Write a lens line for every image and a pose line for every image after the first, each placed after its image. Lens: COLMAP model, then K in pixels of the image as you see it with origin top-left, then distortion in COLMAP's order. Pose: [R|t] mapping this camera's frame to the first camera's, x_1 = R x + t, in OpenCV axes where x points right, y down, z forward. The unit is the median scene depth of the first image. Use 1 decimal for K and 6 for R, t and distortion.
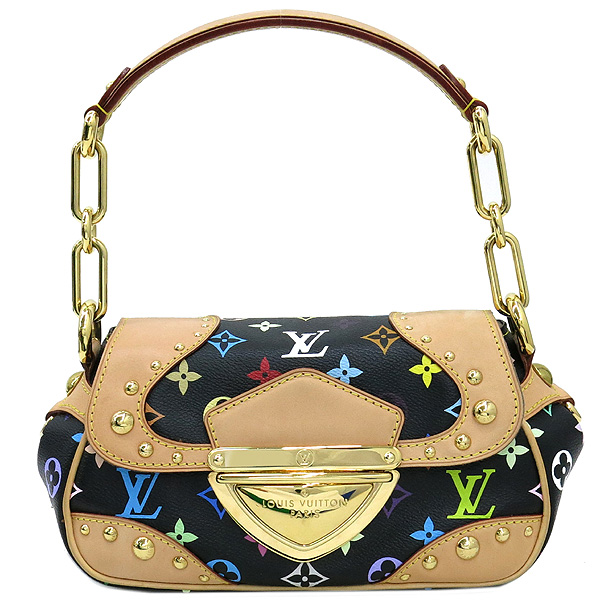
lens RADIAL K [[1145.6, 0, 300.9], [0, 1145.6, 299.7], [0, 0, 1]] dist [-0.059588, 0.000000]
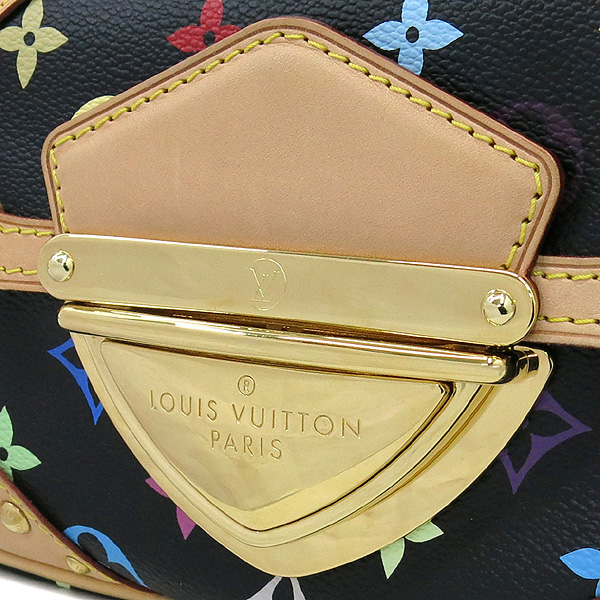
lens RADIAL K [[1660.2, 0, 299.7], [0, 1660.2, 299.3], [0, 0, 1]] dist [-0.084298, 0.000000]
pose [[0.845127, 0.099350, -0.525252, 0.267955], [-0.006804, 0.984497, 0.175267, 0.055962], [0.534523, -0.144549, 0.832701, 0.587396]]
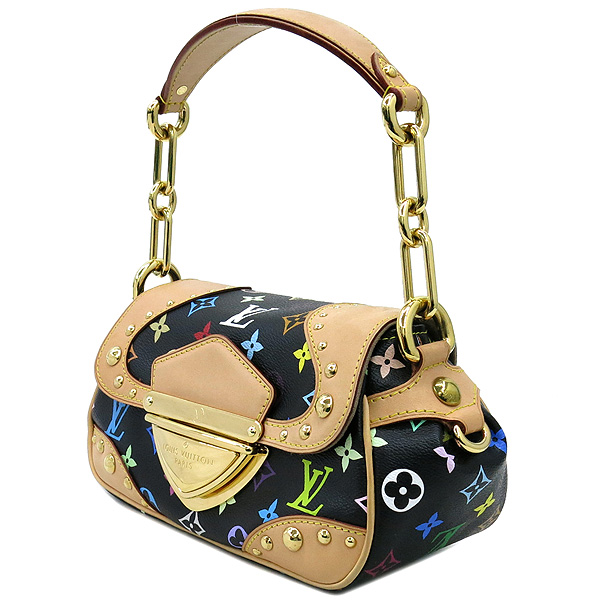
lens RADIAL K [[1145.6, 0, 301.4], [0, 1145.6, 300.3], [0, 0, 1]] dist [-0.059588, 0.000000]
pose [[0.673672, 0.124283, -0.728505, 0.840358], [-0.146458, 0.988659, 0.033231, -0.019749], [0.724373, 0.084309, 0.684234, 0.311228]]
